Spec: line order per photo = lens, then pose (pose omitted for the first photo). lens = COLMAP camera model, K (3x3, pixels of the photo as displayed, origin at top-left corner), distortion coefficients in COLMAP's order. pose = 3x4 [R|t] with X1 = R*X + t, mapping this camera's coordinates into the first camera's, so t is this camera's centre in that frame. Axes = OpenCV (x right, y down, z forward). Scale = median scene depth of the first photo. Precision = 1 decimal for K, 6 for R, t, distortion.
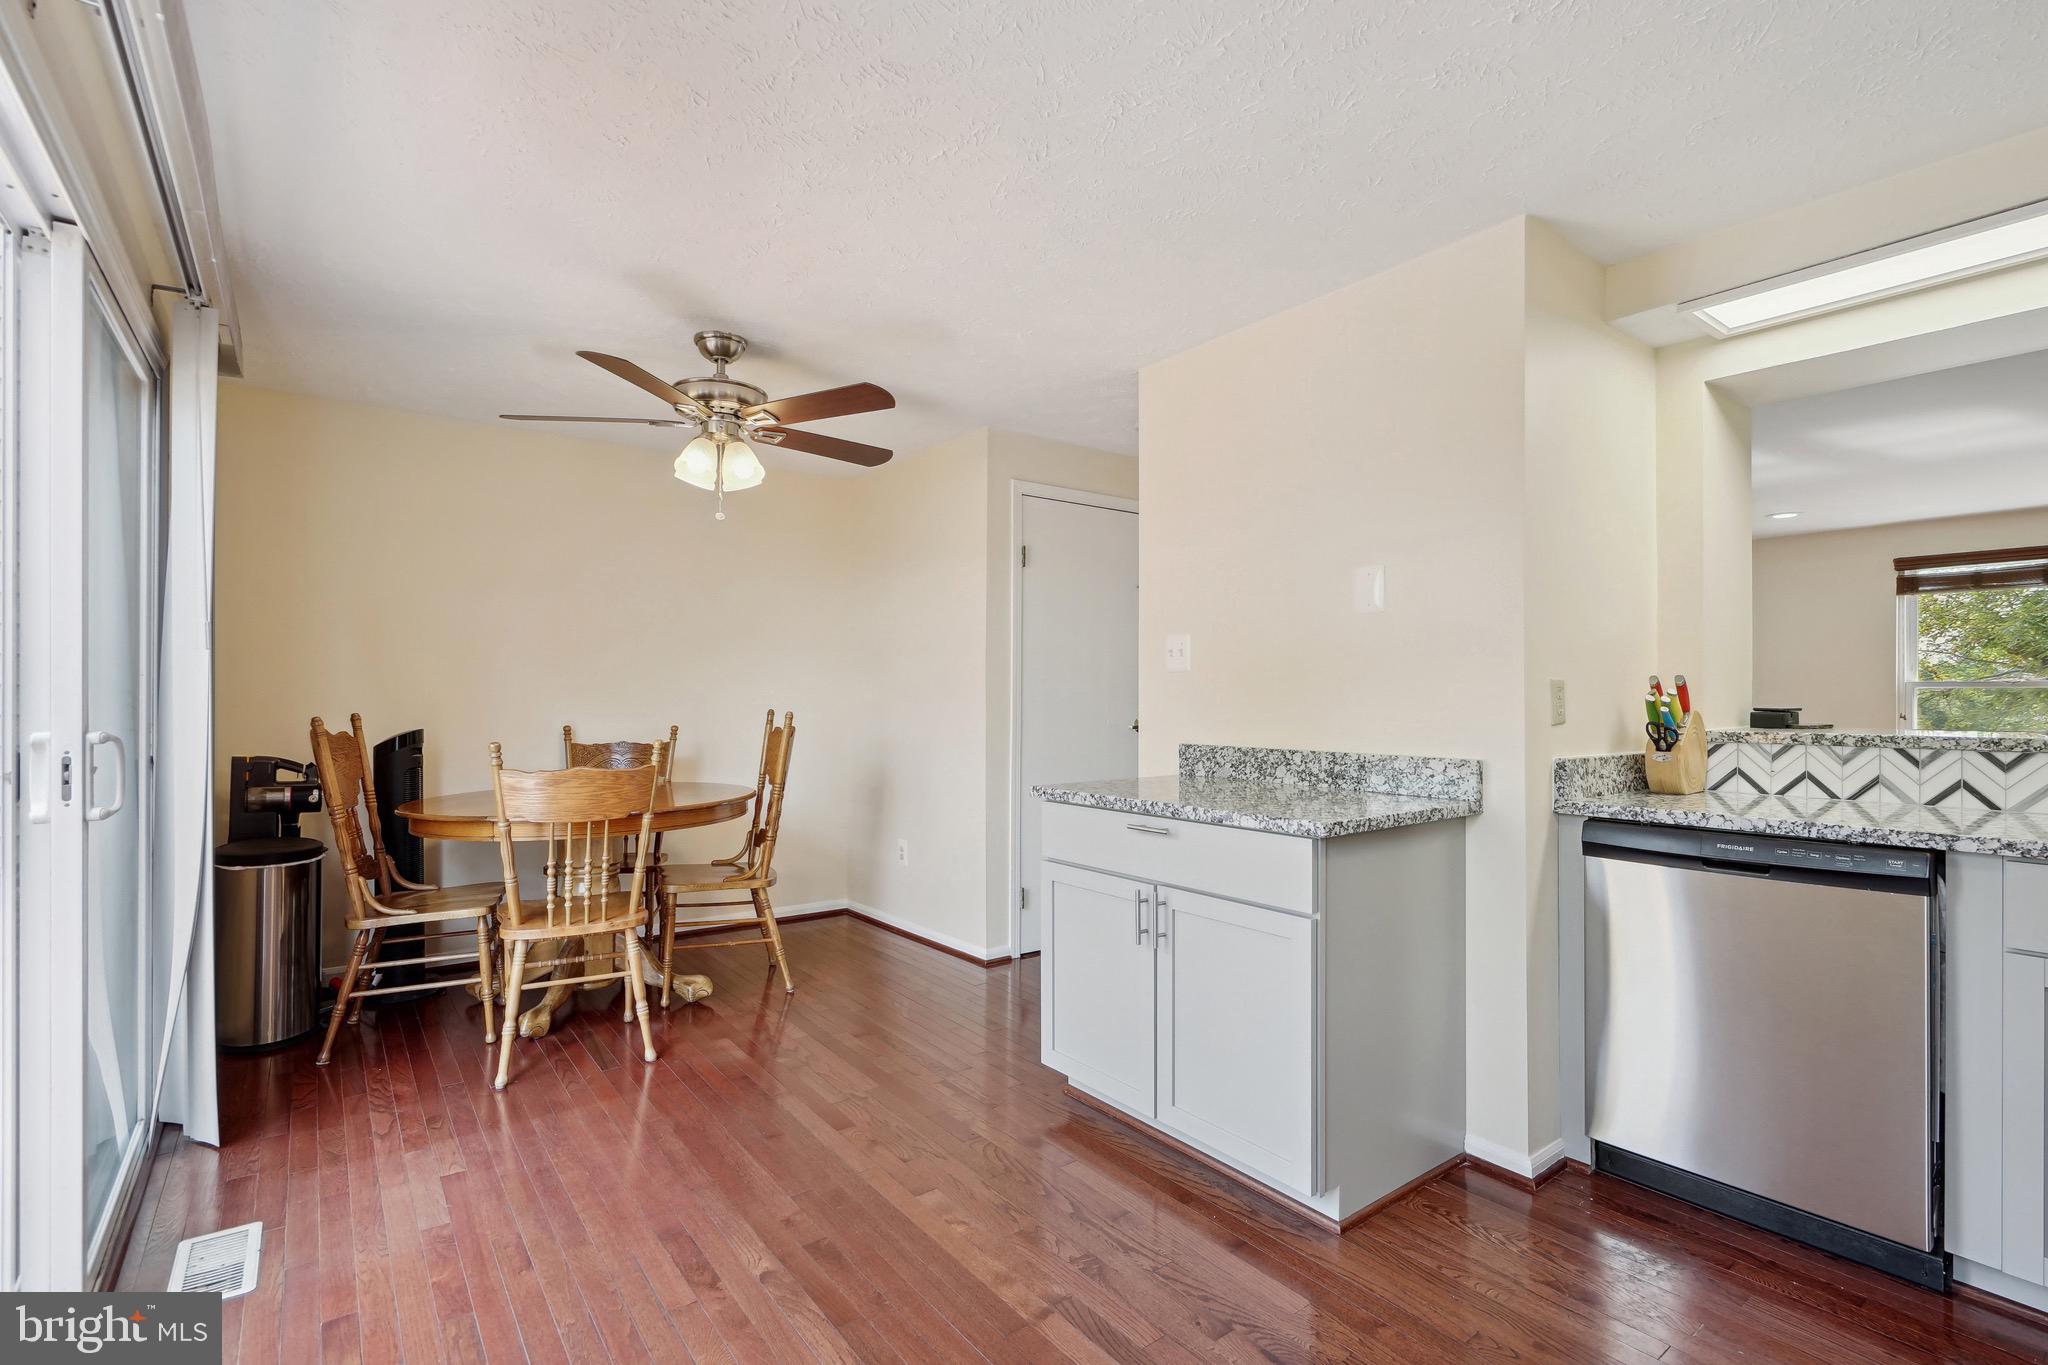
lens RADIAL K [[942.8, 0, 1023.4], [0, 942.8, 704.0], [0, 0, 1]] dist [0.003953, -0.000704]
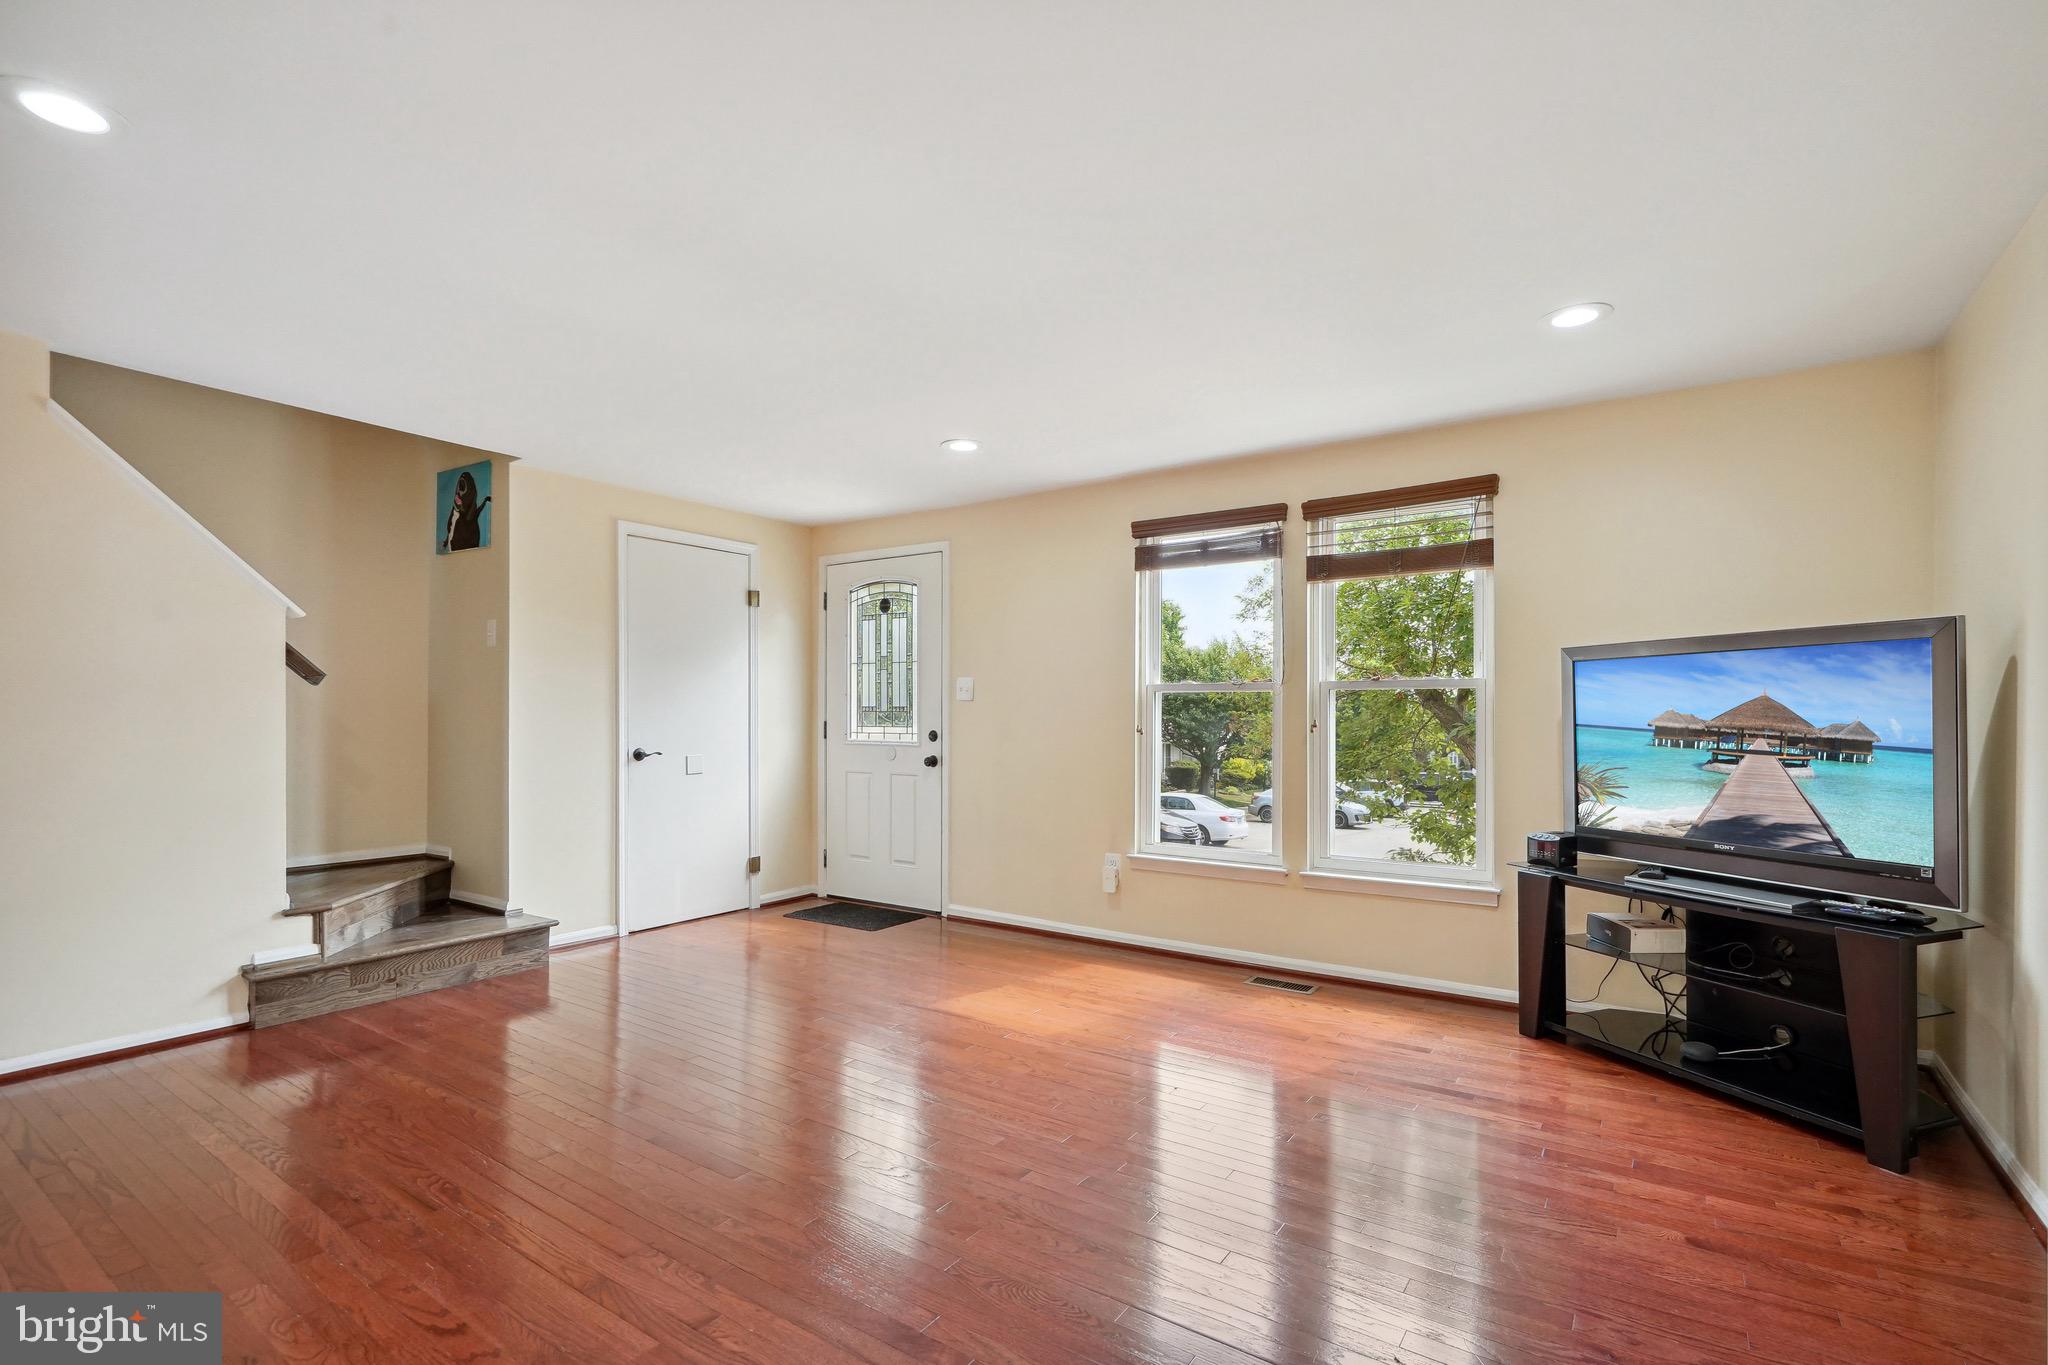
lens RADIAL K [[955.6, 0, 1026.9], [0, 955.6, 718.9], [0, 0, 1]] dist [0.000242, 0.000254]
pose [[0.950419, -0.003304, 0.310956, 0.602024], [0.002891, 0.999994, 0.001788, 0.003132], [-0.310960, -0.000800, 0.950423, 0.294778]]
